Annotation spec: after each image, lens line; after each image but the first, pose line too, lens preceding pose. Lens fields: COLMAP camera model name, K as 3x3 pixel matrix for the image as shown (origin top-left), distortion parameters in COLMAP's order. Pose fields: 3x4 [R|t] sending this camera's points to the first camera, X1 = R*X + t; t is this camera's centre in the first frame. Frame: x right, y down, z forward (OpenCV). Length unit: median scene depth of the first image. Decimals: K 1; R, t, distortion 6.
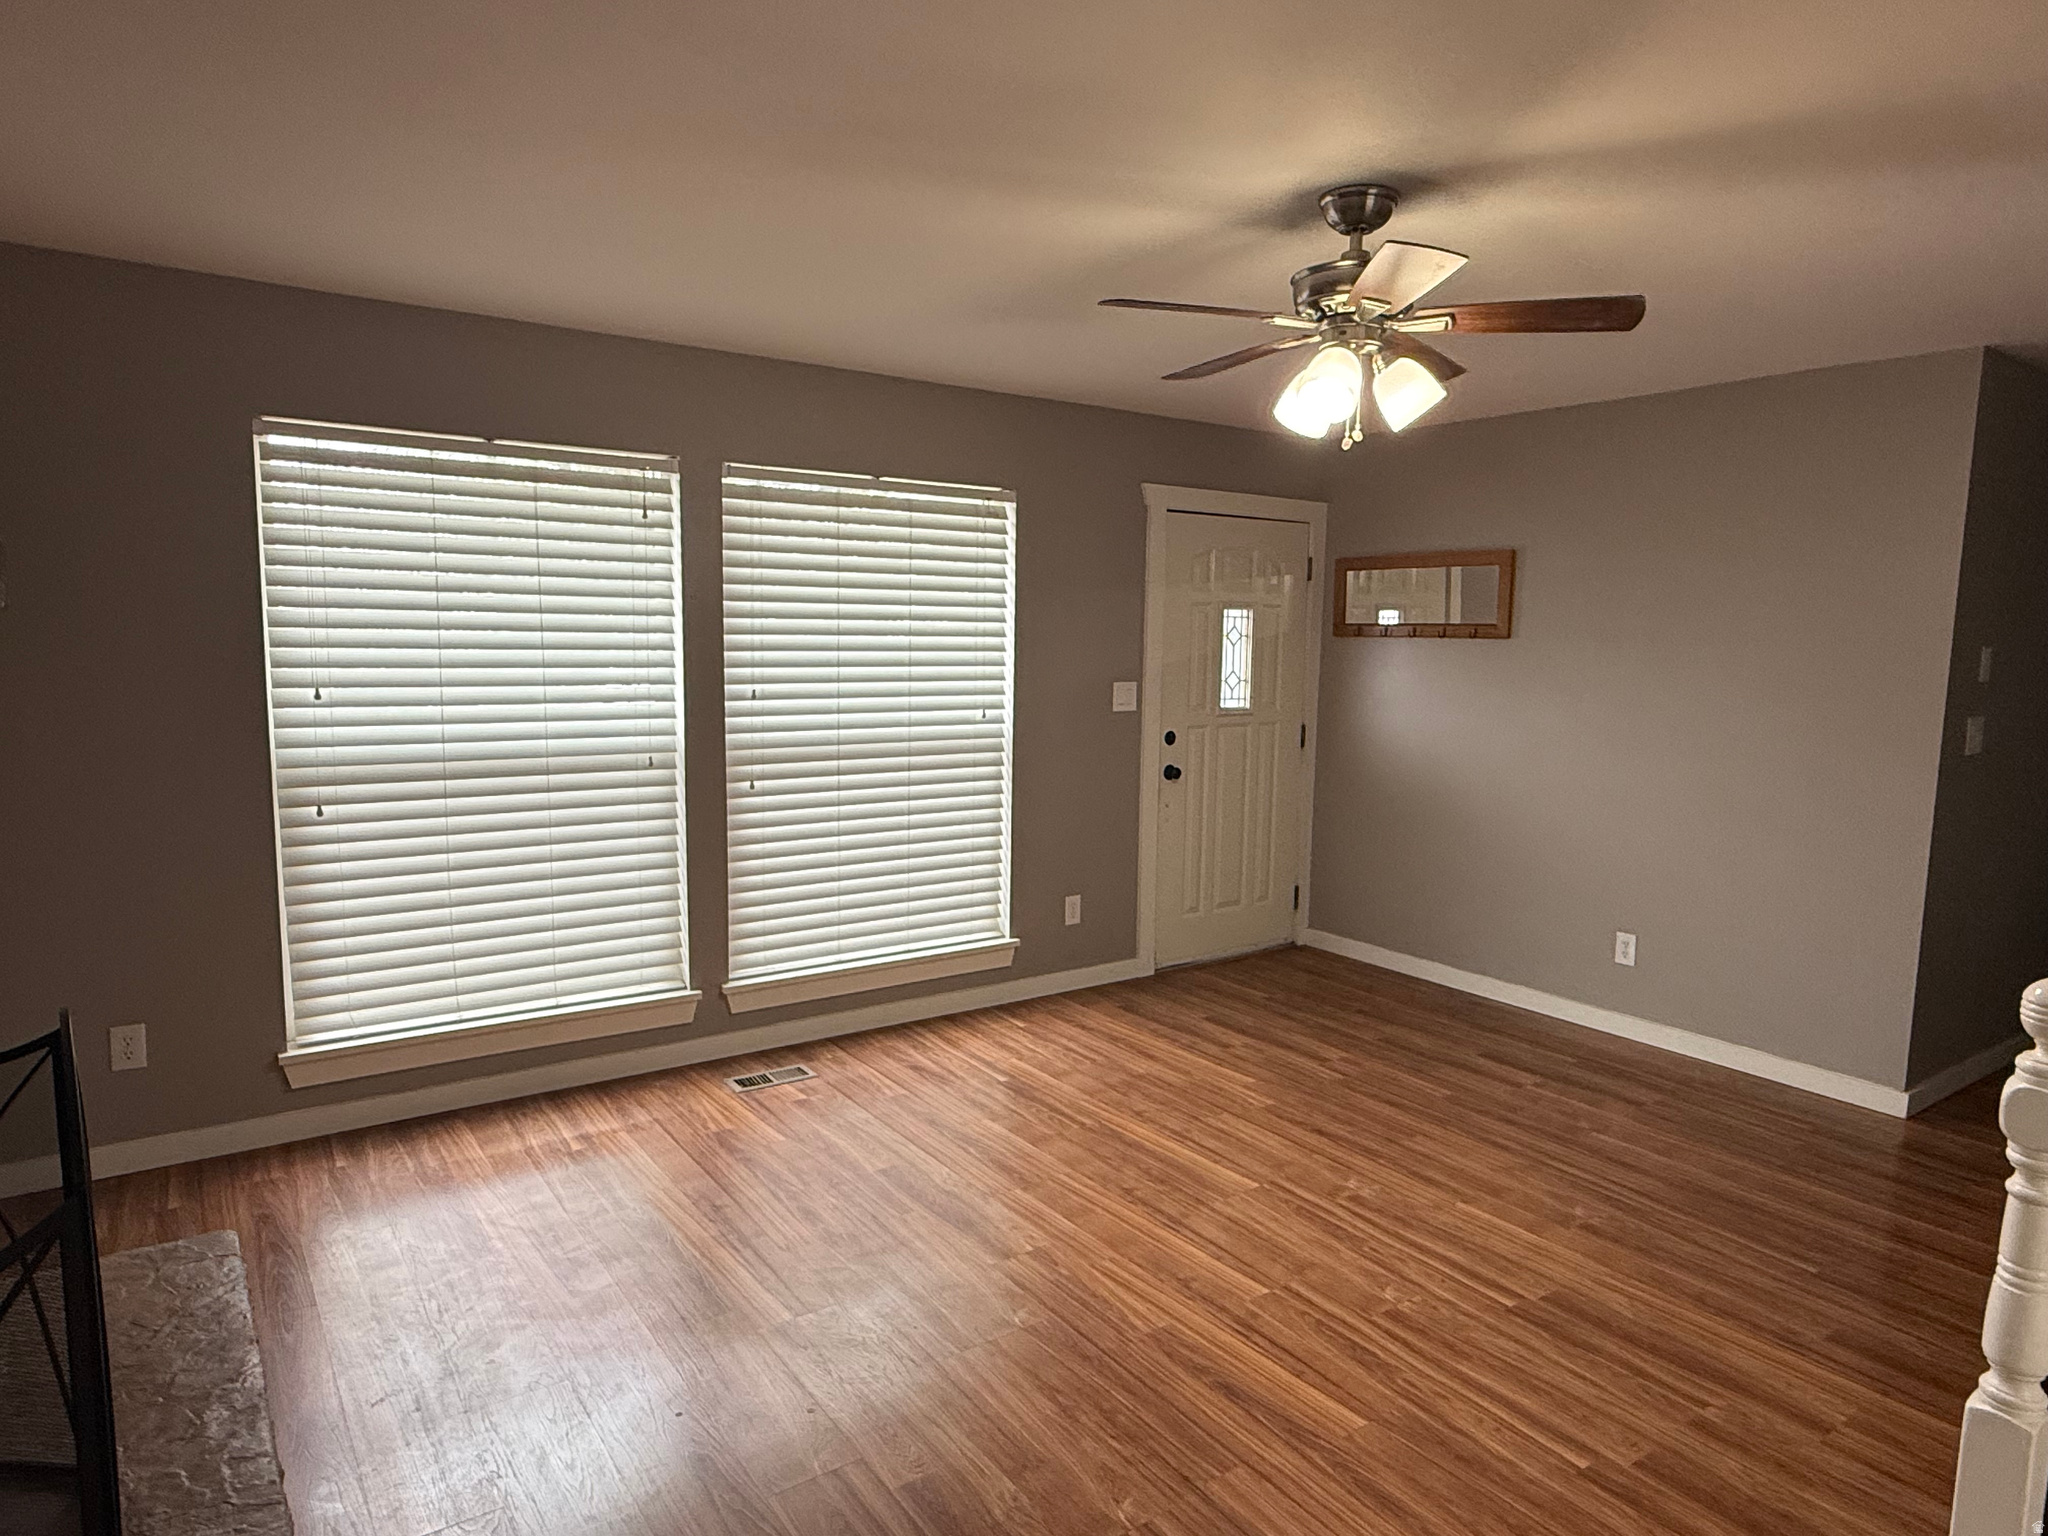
lens RADIAL K [[1244.5, 0, 1029.5], [0, 1244.5, 769.7], [0, 0, 1]] dist [-0.003755, 0.002973]
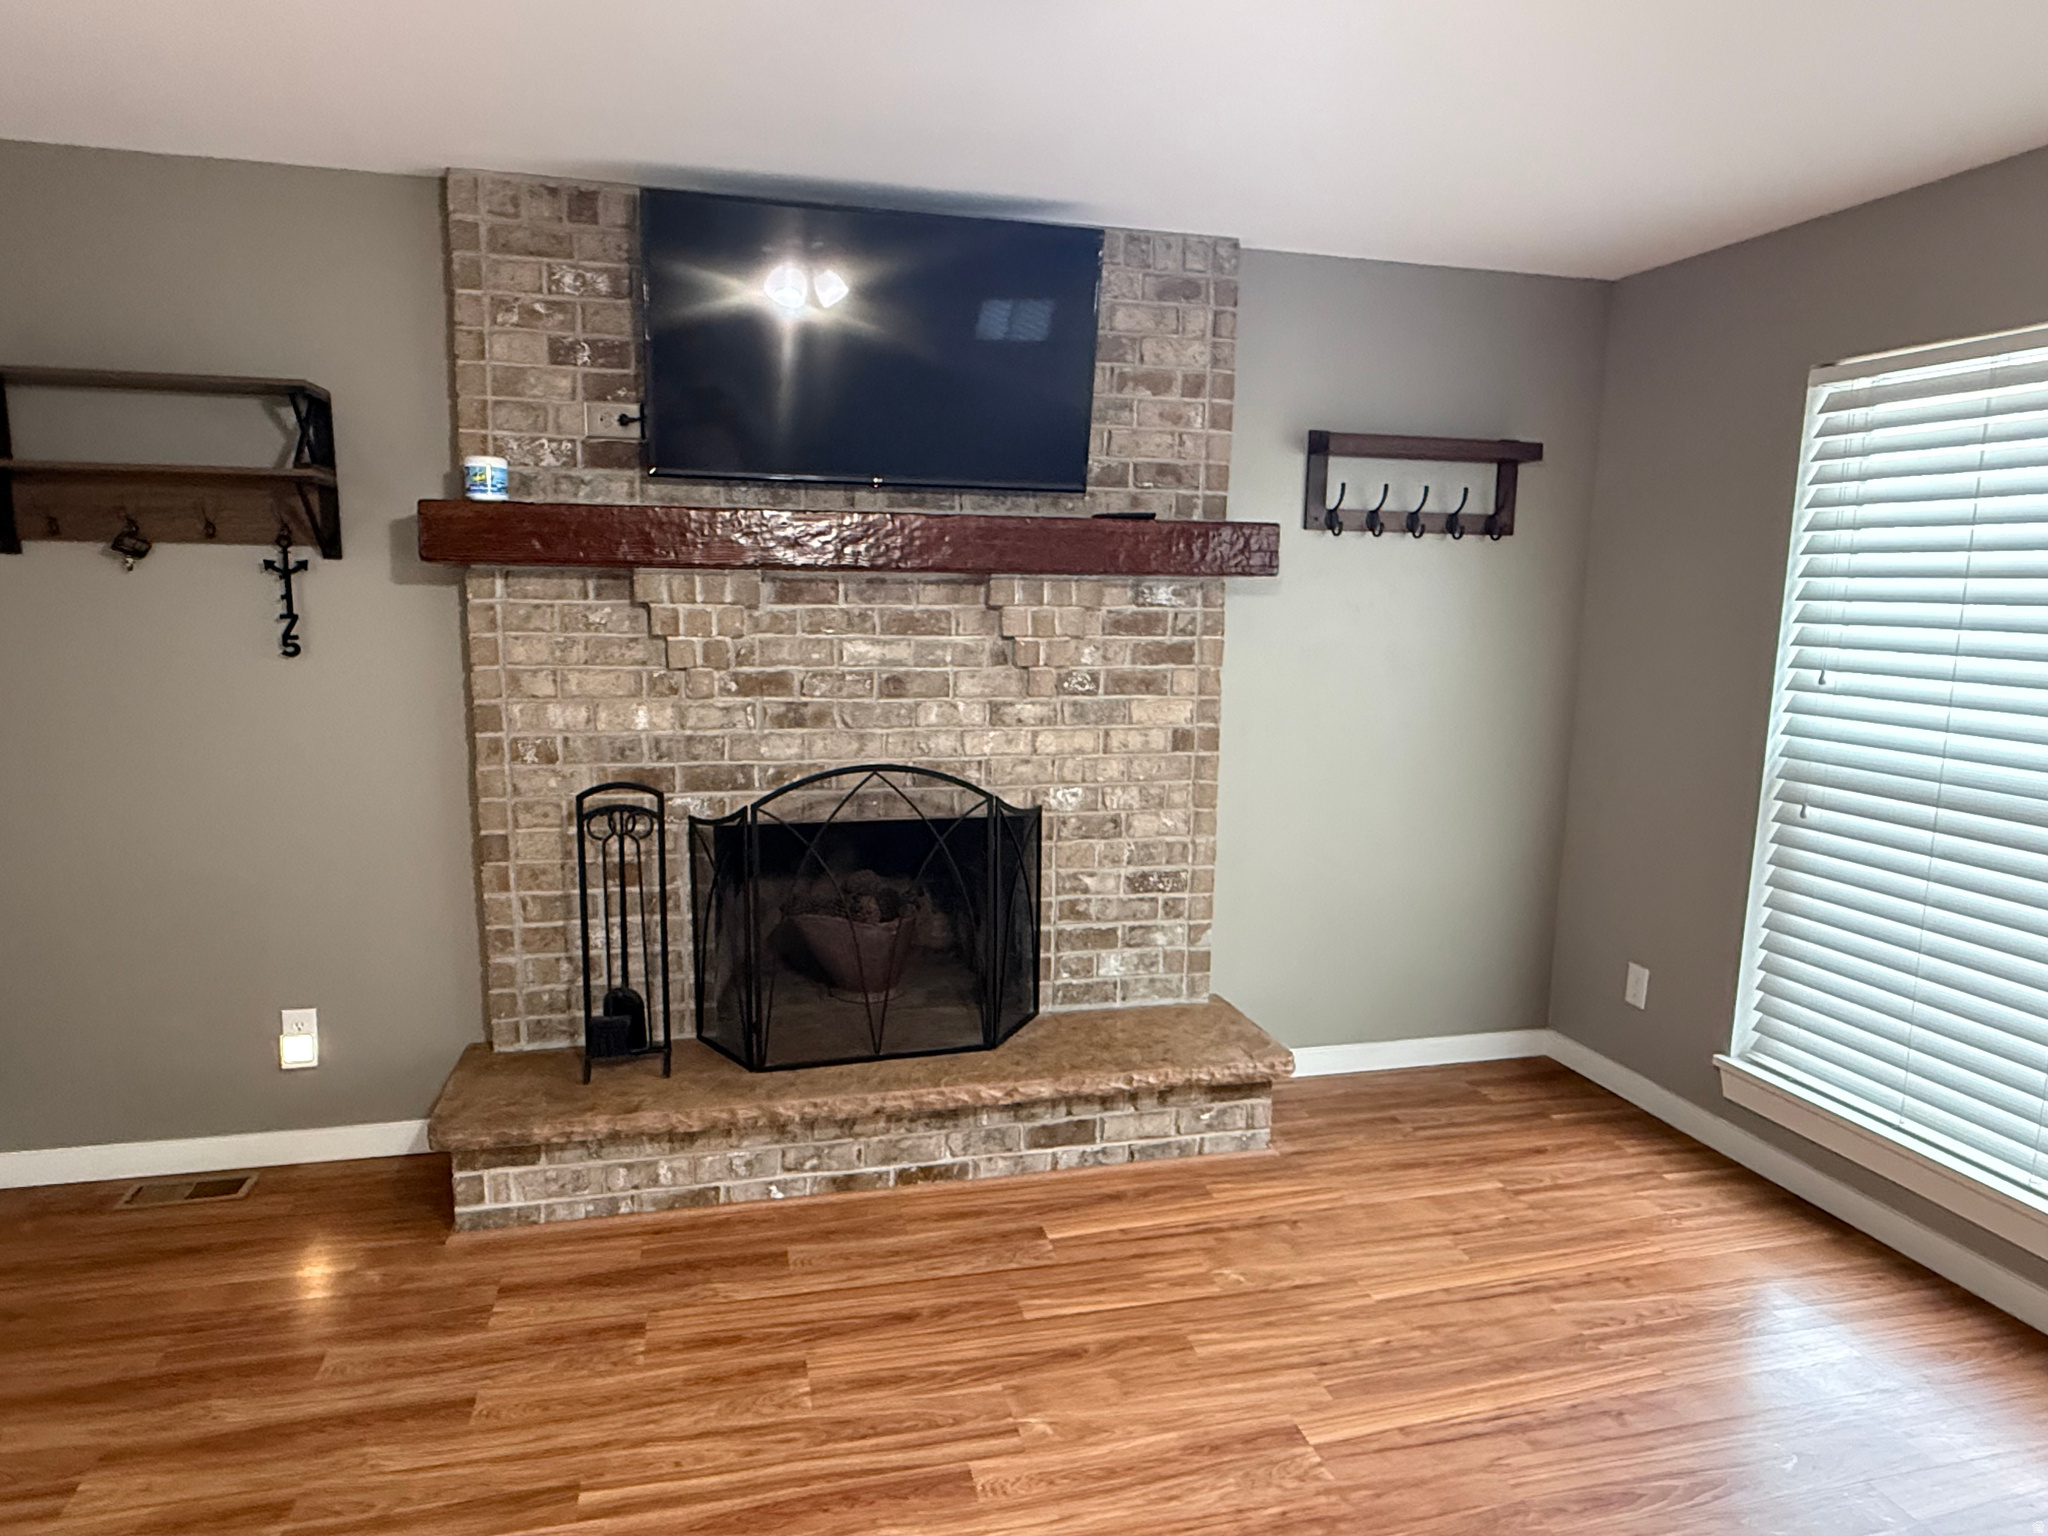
lens RADIAL K [[1244.5, 0, 1007.8], [0, 1244.5, 774.2], [0, 0, 1]] dist [-0.003755, 0.002973]
pose [[-0.370564, 0.113957, -0.921790, 0.476611], [-0.129370, 0.976438, 0.172720, -0.077201], [0.919753, 0.183256, -0.347090, 0.849637]]
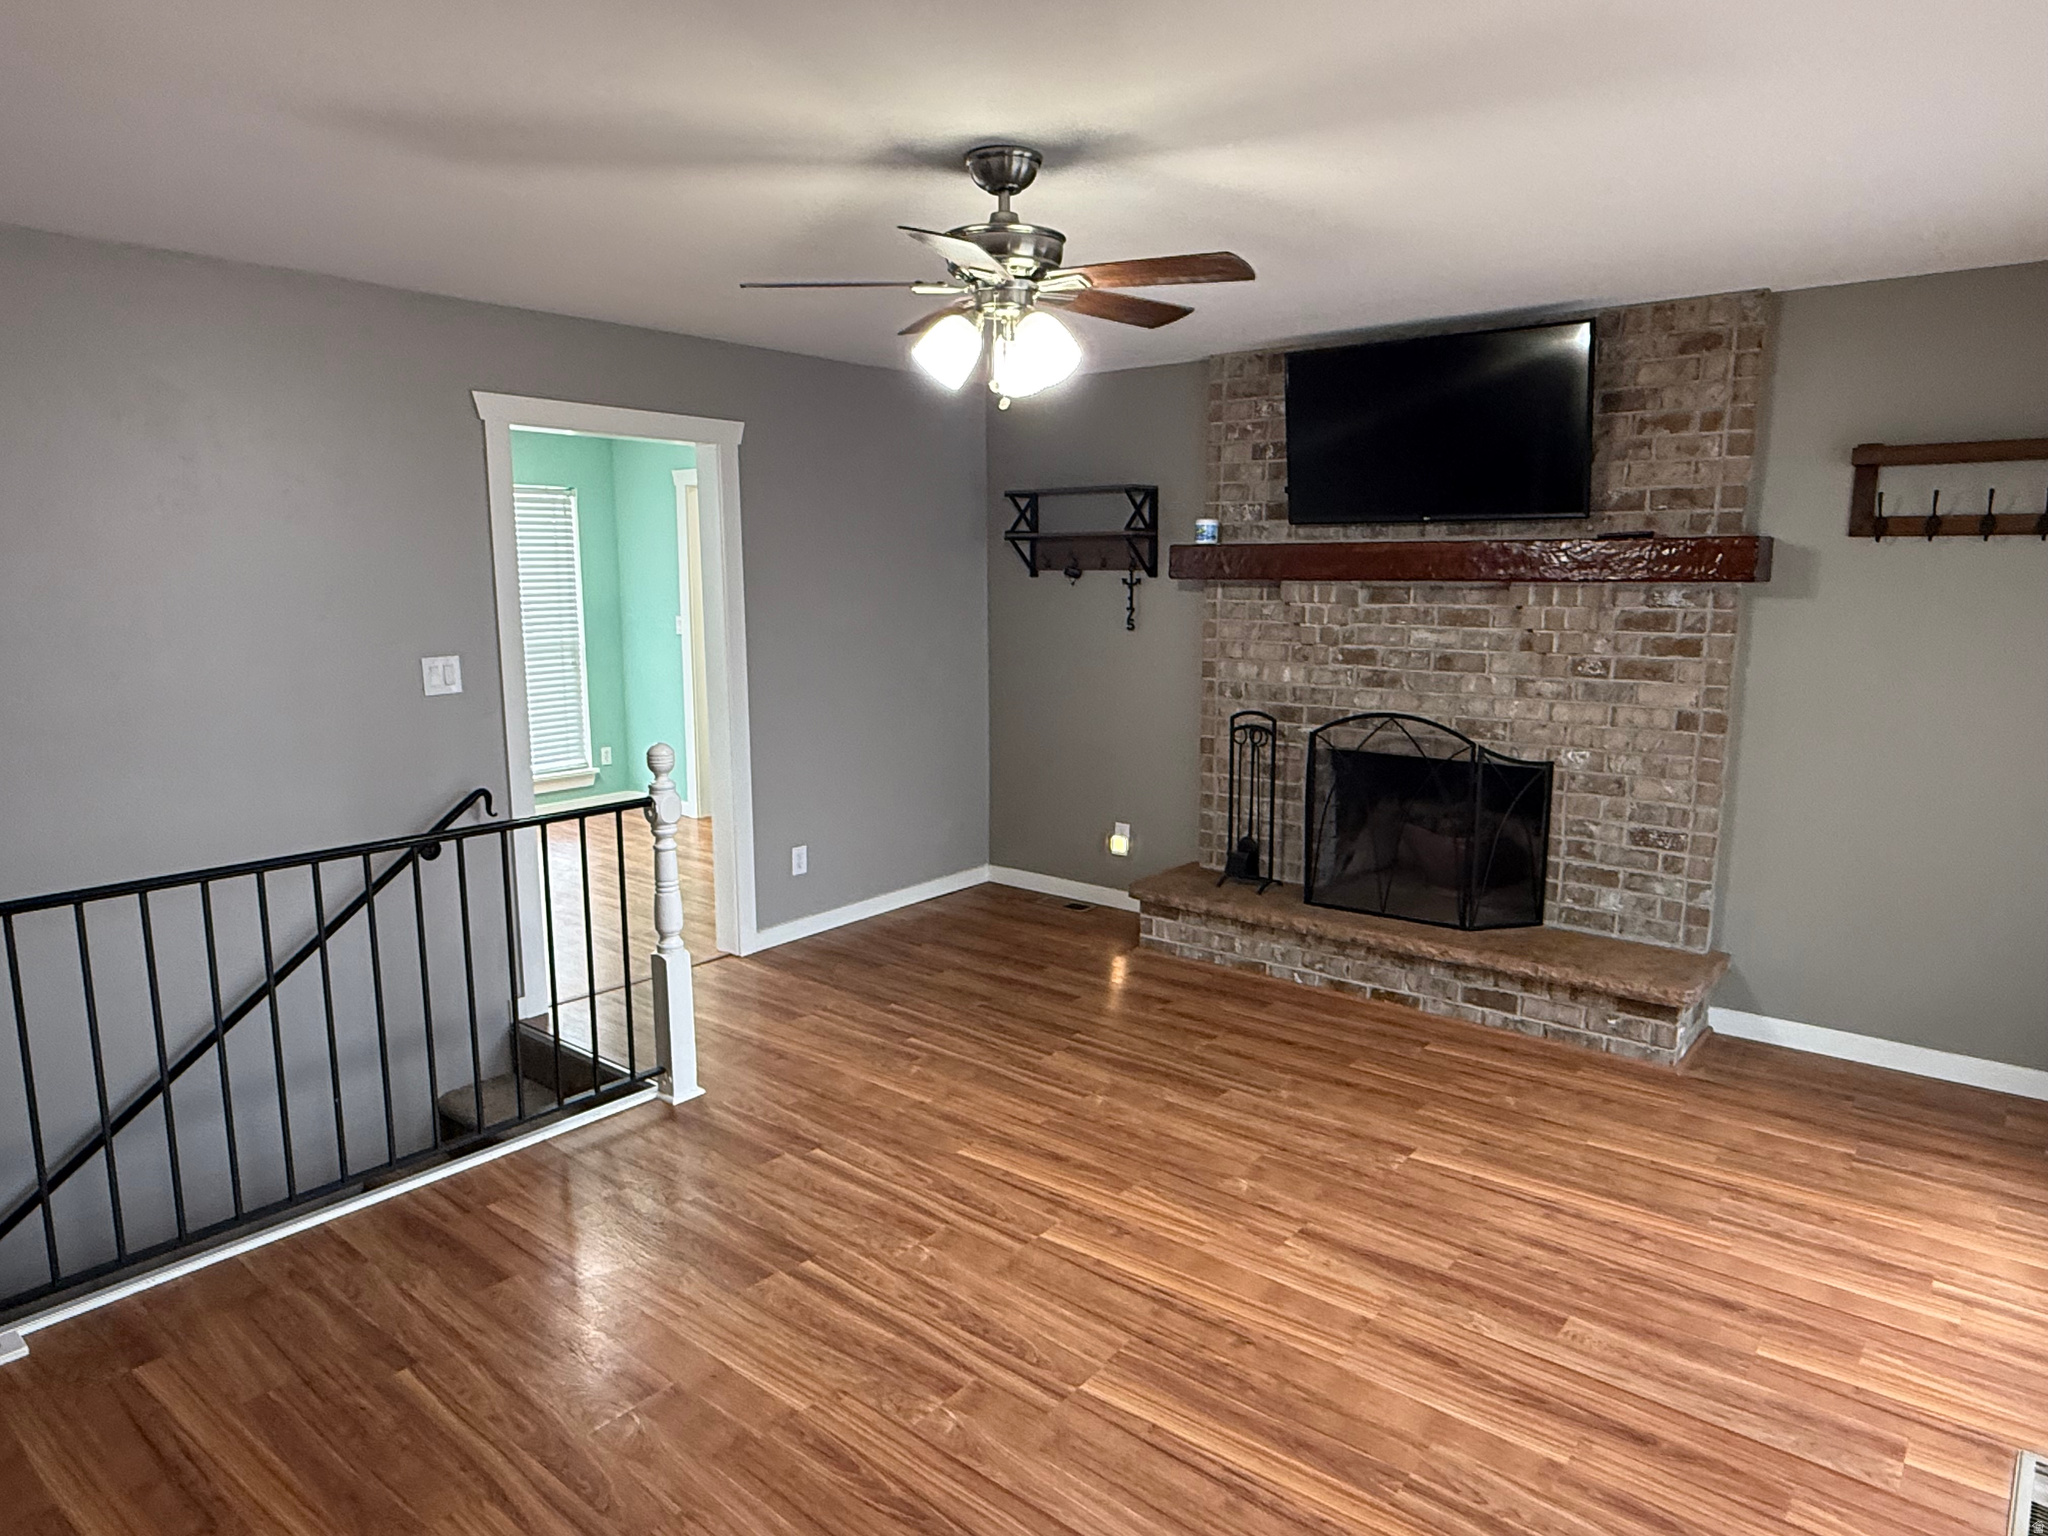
lens RADIAL K [[1244.5, 0, 1024.8], [0, 1244.5, 767.8], [0, 0, 1]] dist [-0.003755, 0.002973]
pose [[-0.964640, 0.022957, -0.262570, 0.407737], [-0.048579, 0.963647, 0.262725, -0.192866], [0.259056, 0.266191, -0.928457, 1.615957]]
